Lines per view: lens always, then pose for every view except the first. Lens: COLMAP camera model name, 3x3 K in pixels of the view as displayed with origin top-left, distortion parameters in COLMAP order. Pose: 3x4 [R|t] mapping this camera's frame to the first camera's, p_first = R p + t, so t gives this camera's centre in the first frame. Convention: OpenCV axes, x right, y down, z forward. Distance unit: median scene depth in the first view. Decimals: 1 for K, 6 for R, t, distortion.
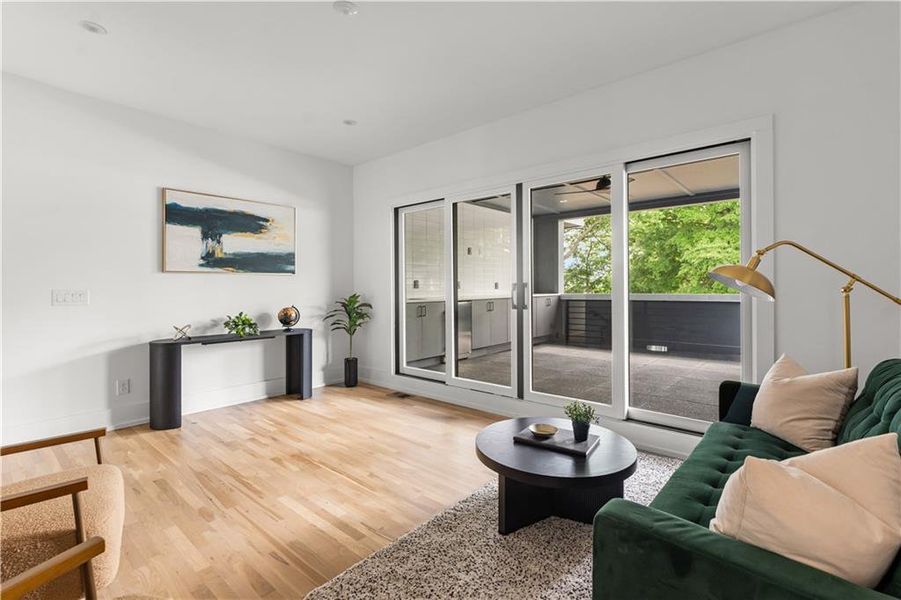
lens RADIAL K [[418.0, 0, 471.1], [0, 418.0, 286.4], [0, 0, 1]] dist [-0.001916, -0.000073]
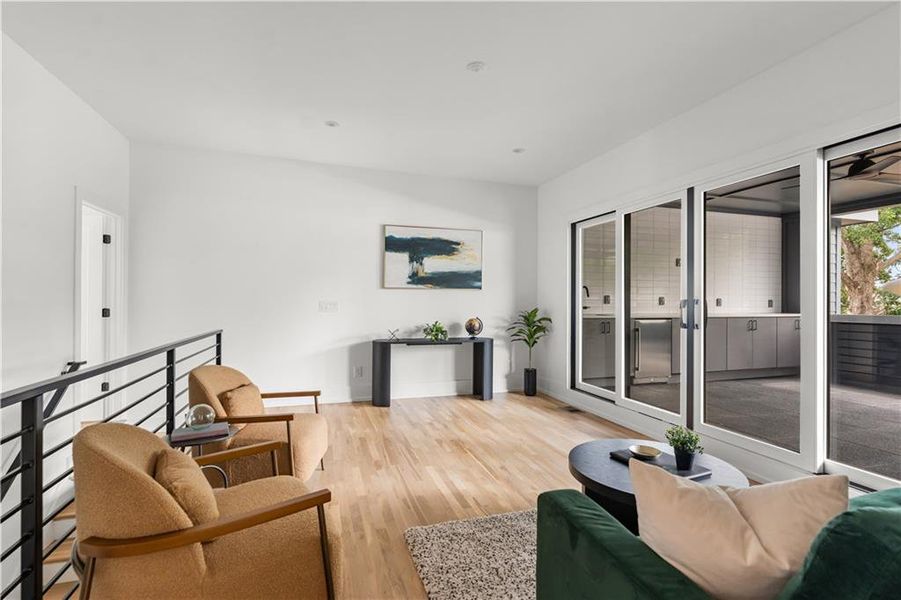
lens RADIAL K [[418.0, 0, 443.6], [0, 418.0, 299.6], [0, 0, 1]] dist [-0.001916, -0.000073]
pose [[0.853073, 0.010165, -0.521692, 0.124604], [-0.012225, 0.999925, -0.000508, -0.000720], [0.521648, 0.006811, 0.853133, -0.031491]]
